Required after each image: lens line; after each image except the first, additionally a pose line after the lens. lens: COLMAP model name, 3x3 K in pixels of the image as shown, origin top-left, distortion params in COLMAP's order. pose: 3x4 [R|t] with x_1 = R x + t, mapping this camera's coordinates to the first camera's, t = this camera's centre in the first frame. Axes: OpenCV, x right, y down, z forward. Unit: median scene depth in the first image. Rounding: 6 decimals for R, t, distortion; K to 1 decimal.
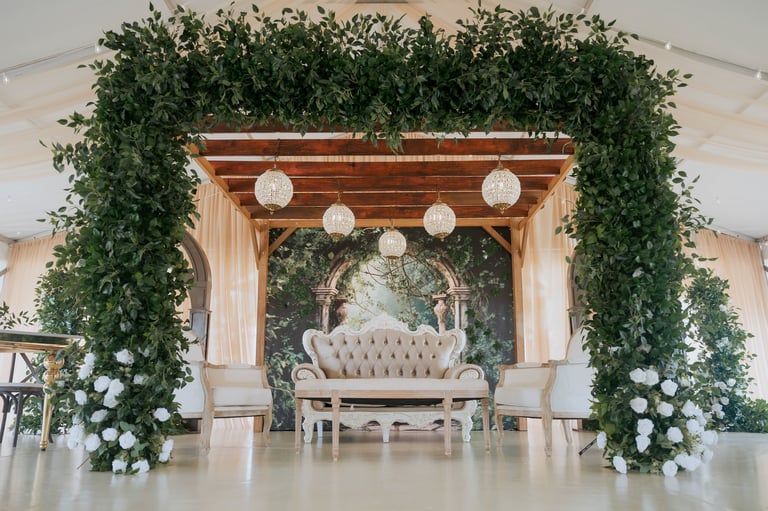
lens RADIAL K [[534.4, 0, 391.8], [0, 534.4, 267.3], [0, 0, 1]] dist [-0.002692, 0.002320]
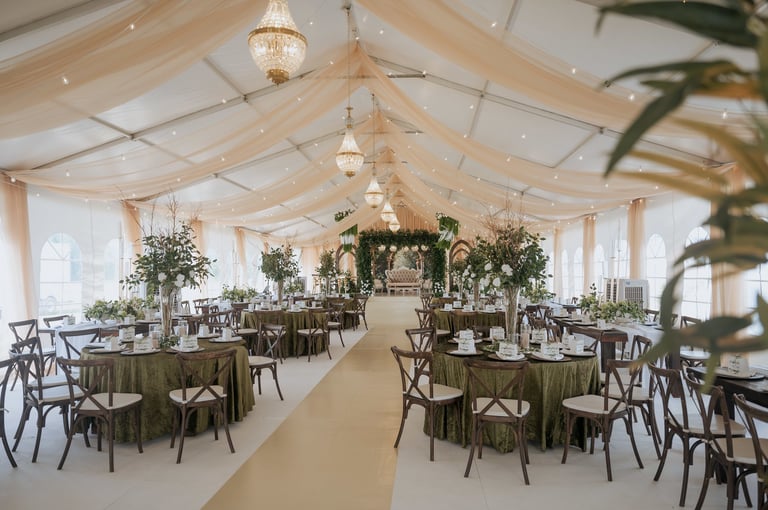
lens RADIAL K [[534.4, 0, 391.8], [0, 534.4, 266.8], [0, 0, 1]] dist [-0.002692, 0.002320]
pose [[0.998801, -0.007379, -0.048401, 0.168098], [0.018180, 0.973792, 0.226714, -1.475731], [0.045459, -0.227322, 0.972758, -5.336362]]
